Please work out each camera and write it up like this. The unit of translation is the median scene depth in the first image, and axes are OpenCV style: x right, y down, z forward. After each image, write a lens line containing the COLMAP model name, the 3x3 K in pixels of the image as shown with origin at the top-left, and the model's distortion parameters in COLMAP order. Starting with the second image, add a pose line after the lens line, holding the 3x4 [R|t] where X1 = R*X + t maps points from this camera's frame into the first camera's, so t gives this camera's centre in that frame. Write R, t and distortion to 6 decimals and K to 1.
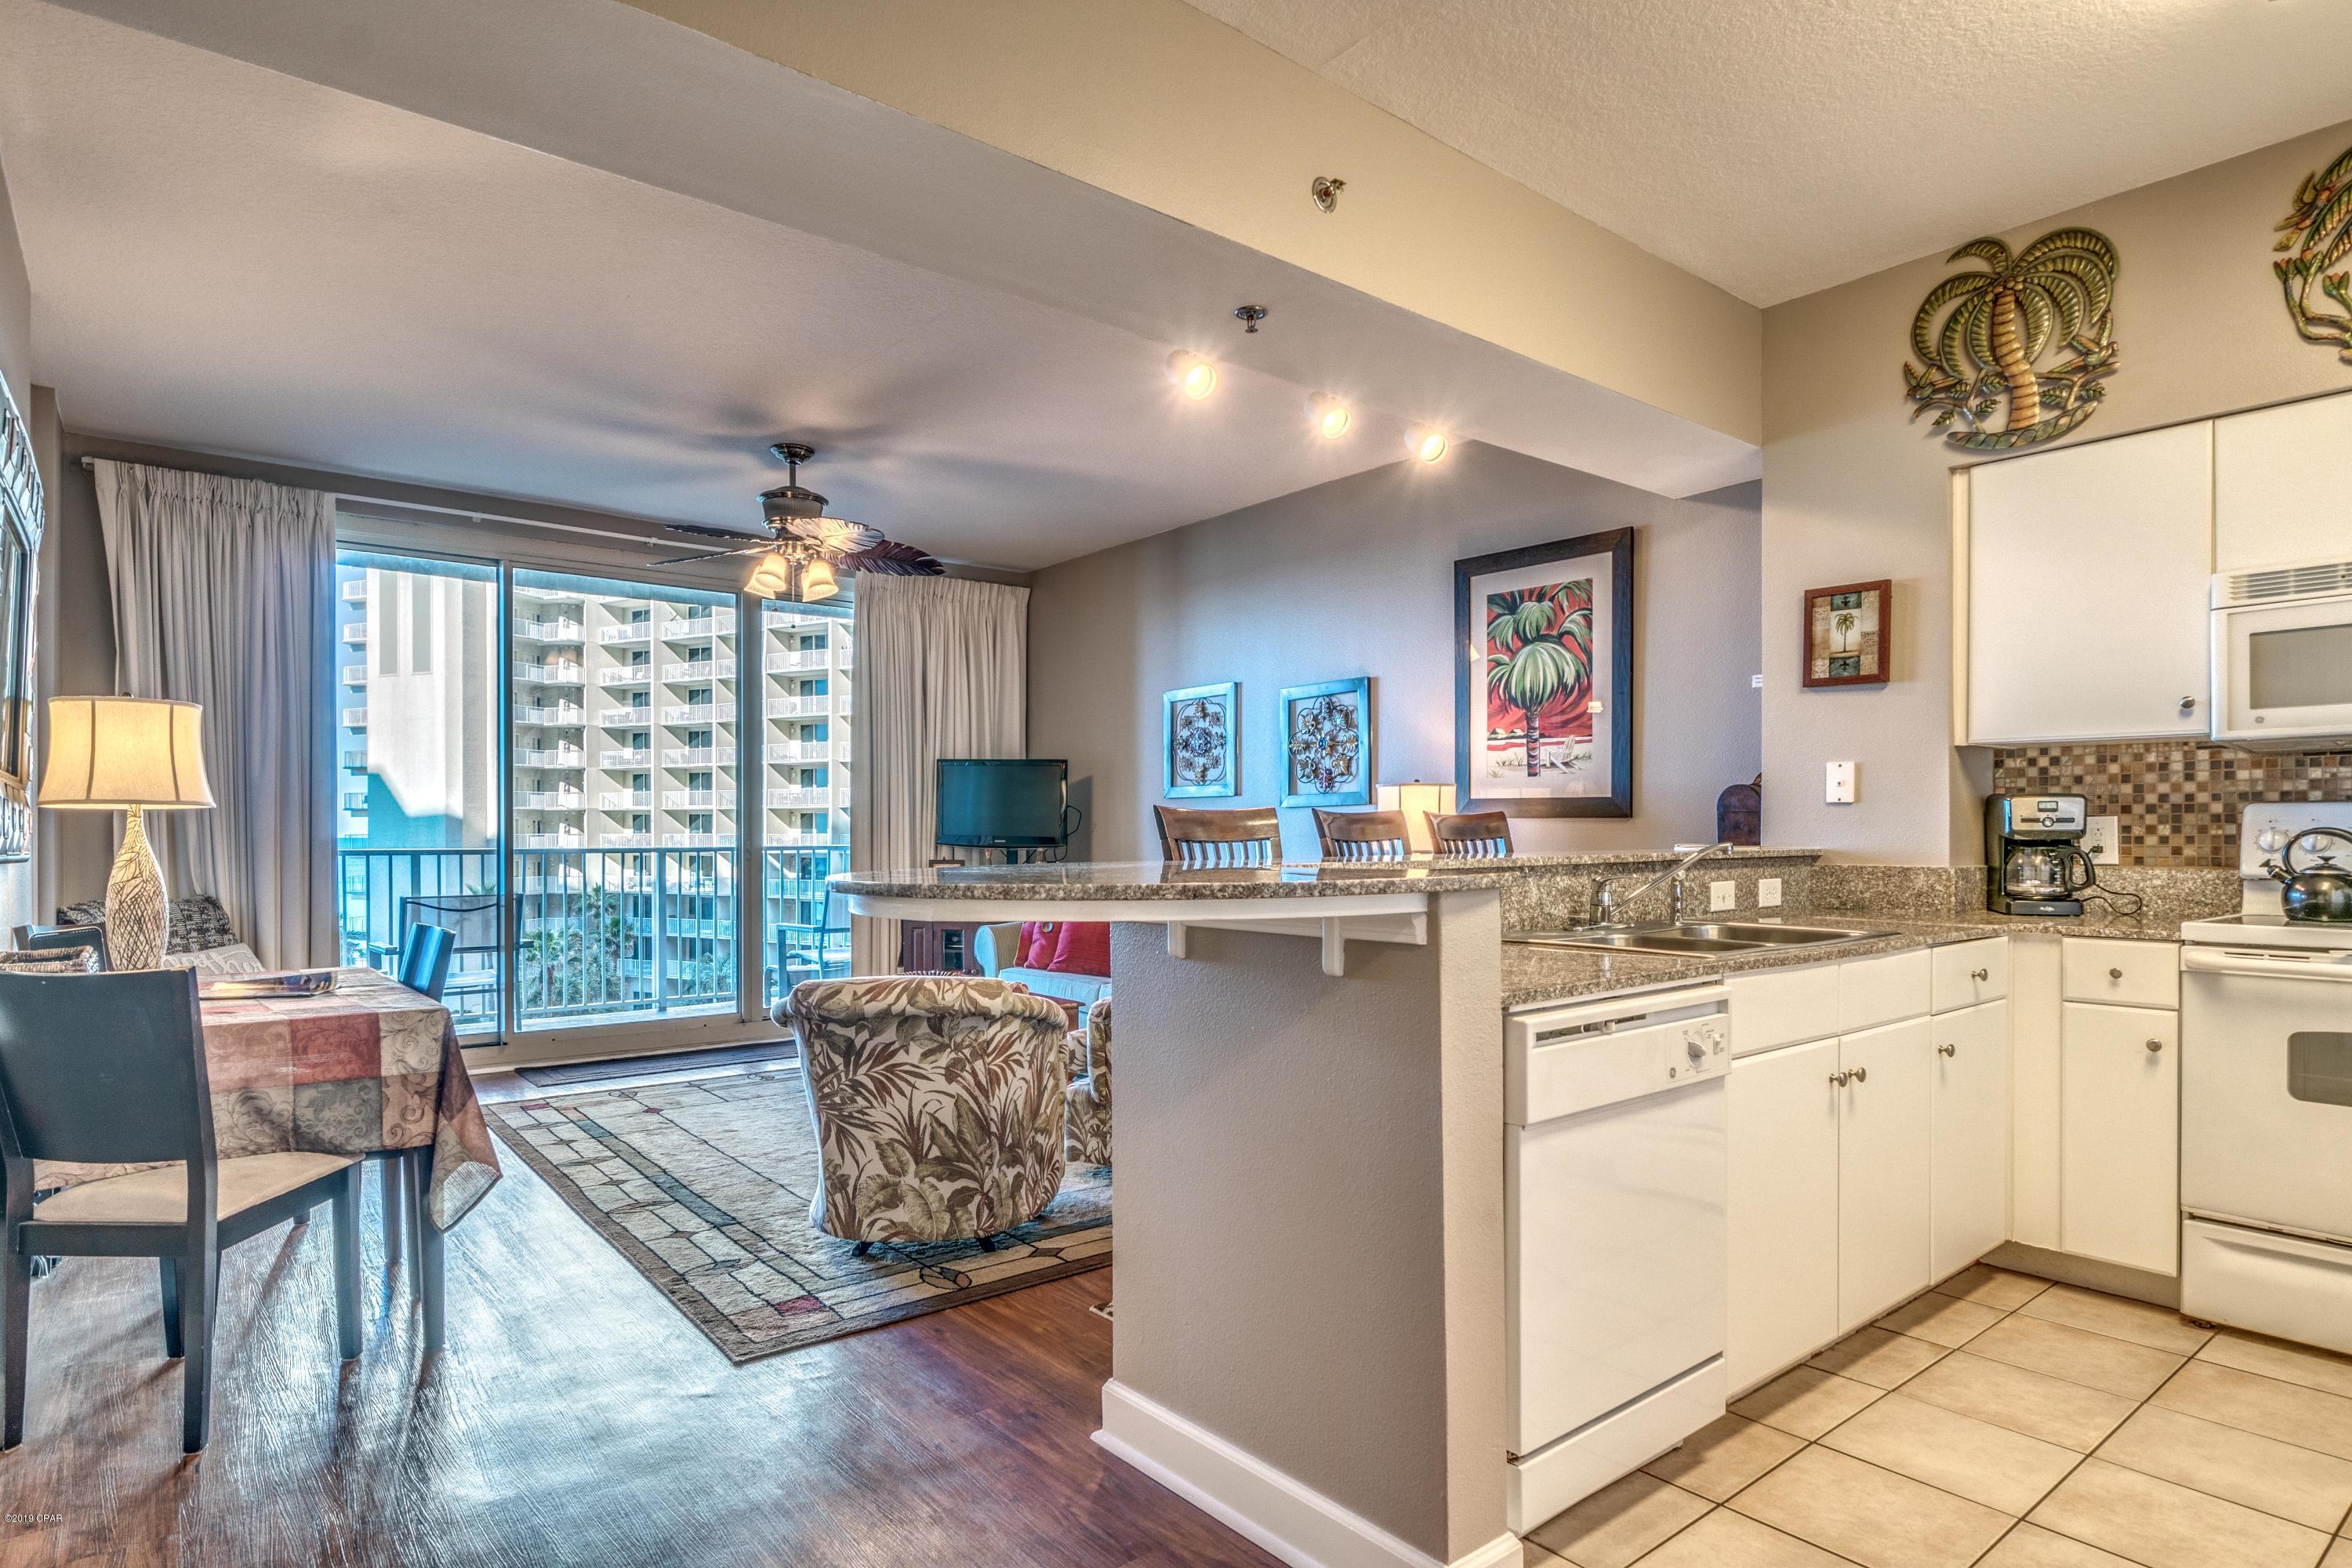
lens RADIAL K [[1277.3, 0, 1198.1], [0, 1277.3, 848.9], [0, 0, 1]] dist [0.002722, -0.003827]
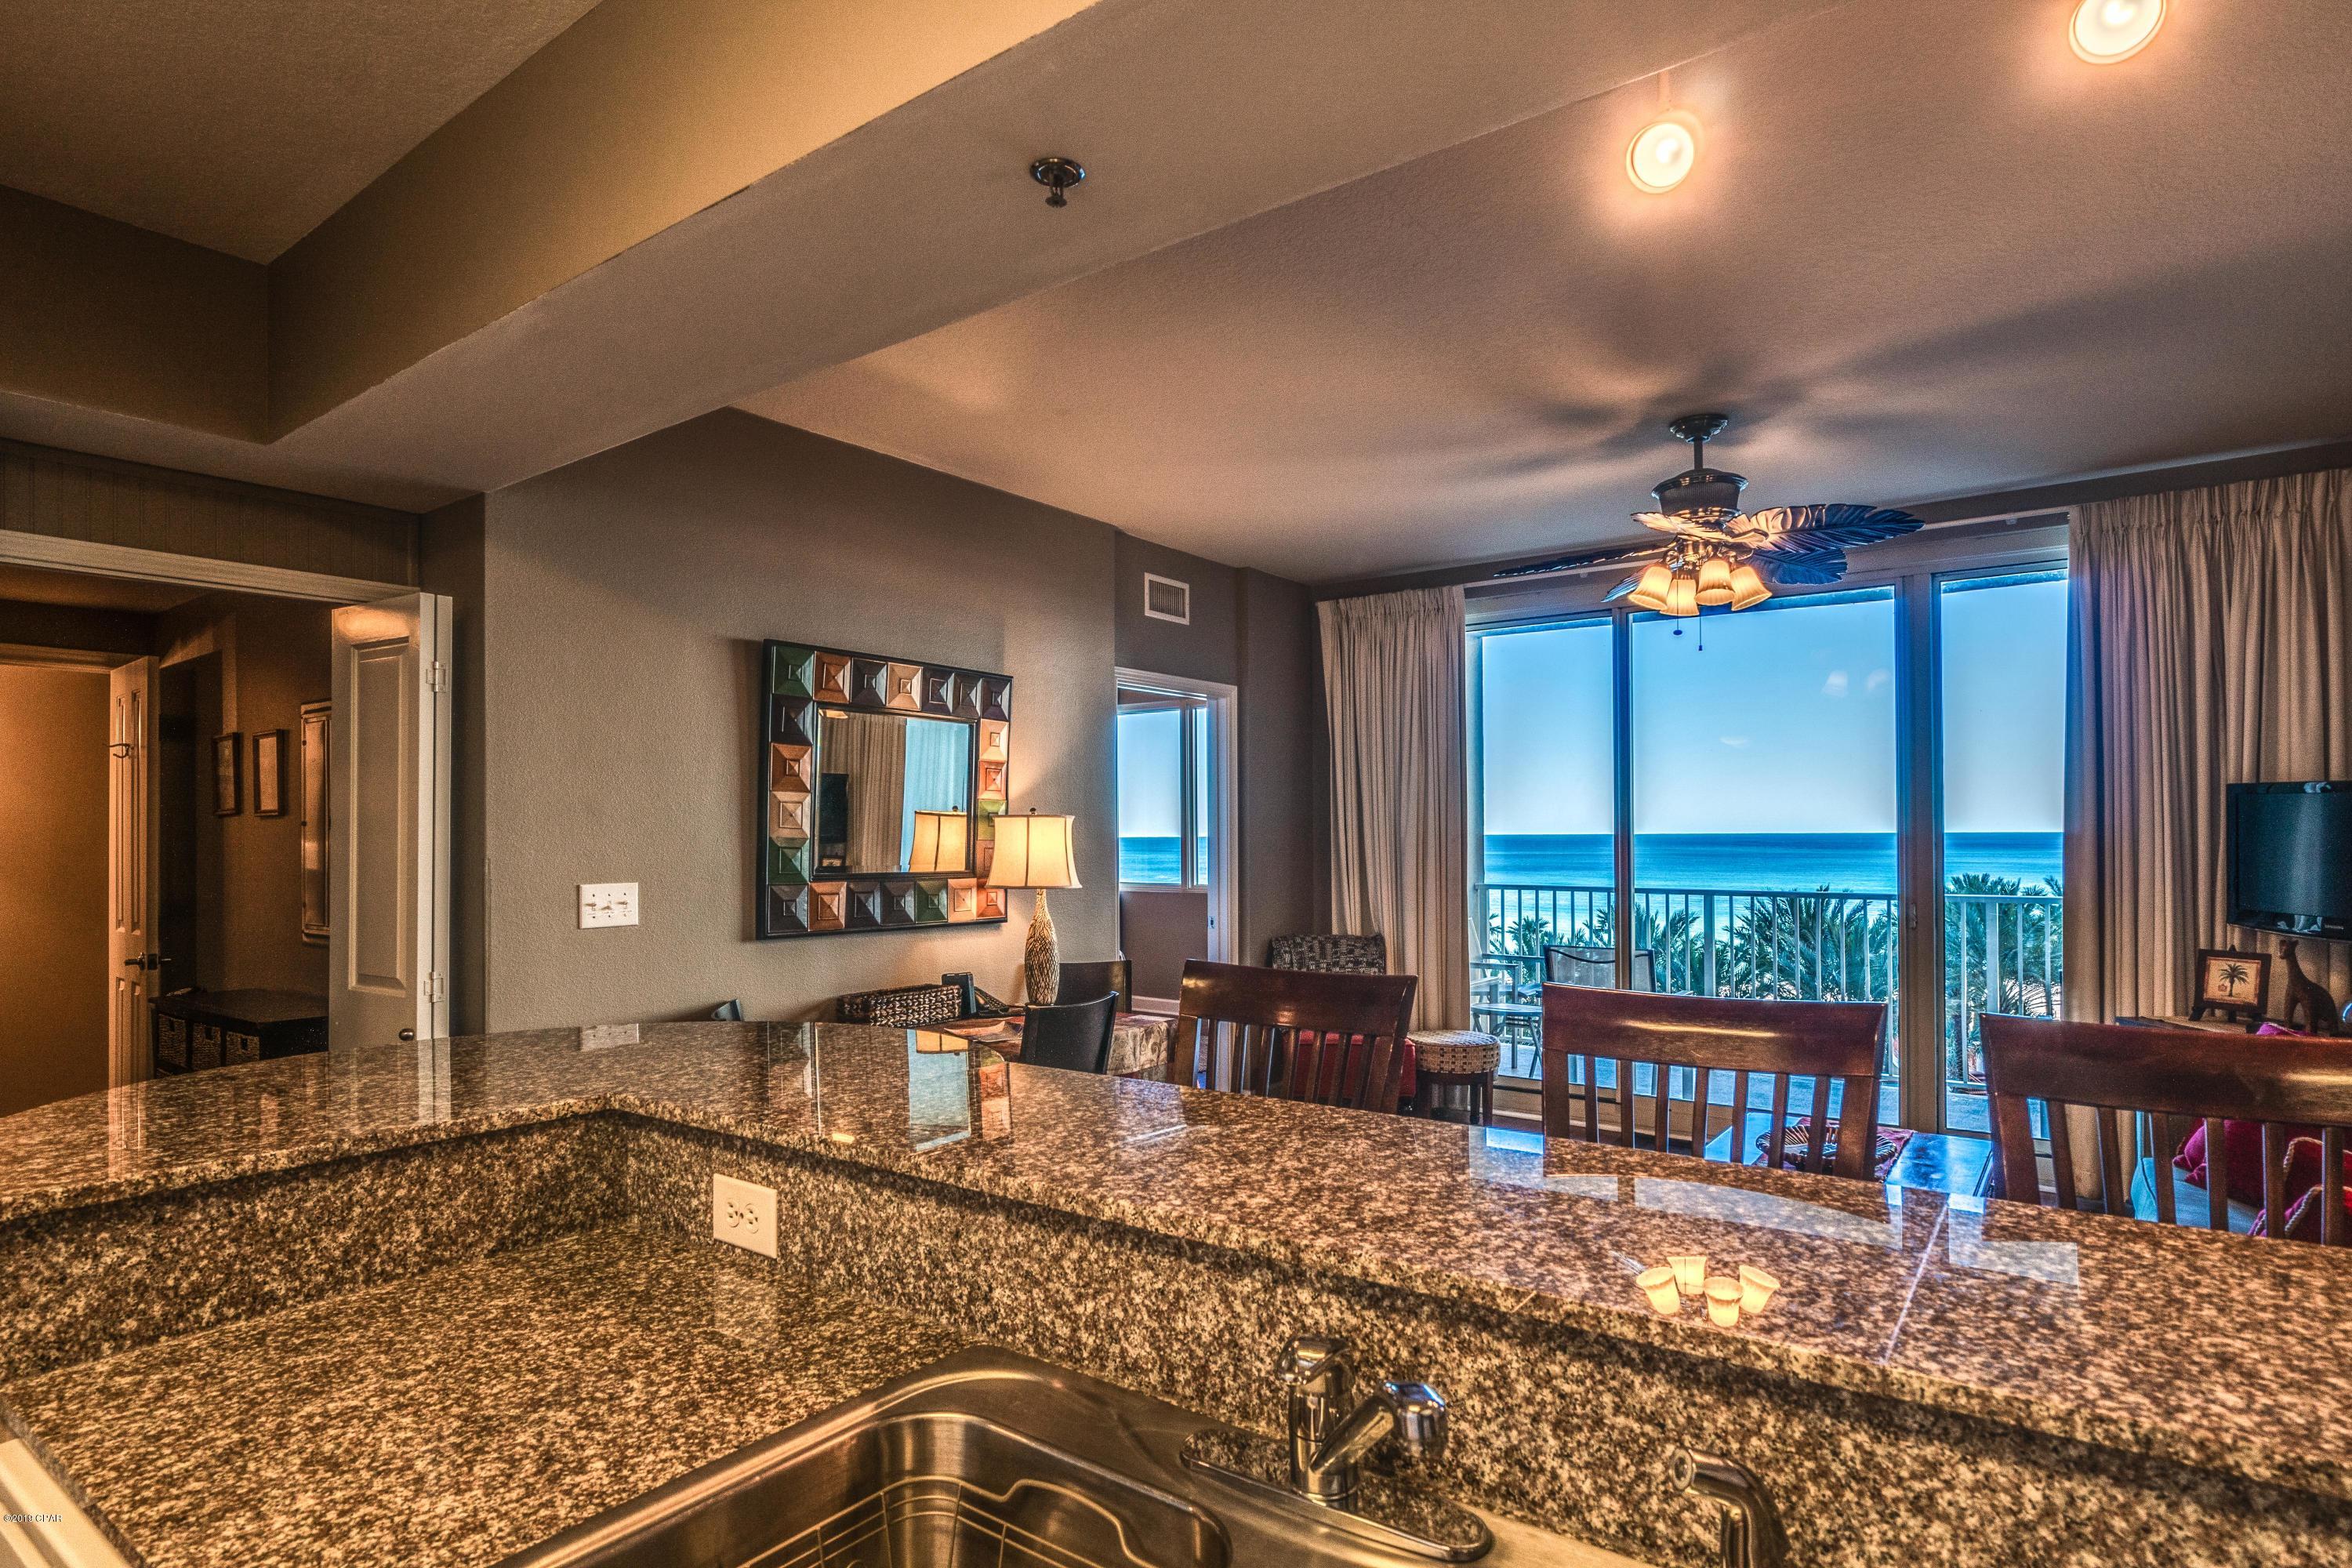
lens RADIAL K [[1238.1, 0, 1154.3], [0, 1238.1, 816.8], [0, 0, 1]] dist [-0.001649, -0.000721]
pose [[0.225771, -0.008793, -0.974141, 0.369308], [-0.007728, 0.999912, -0.010817, -0.065271], [0.974150, 0.009970, 0.225683, 0.546404]]
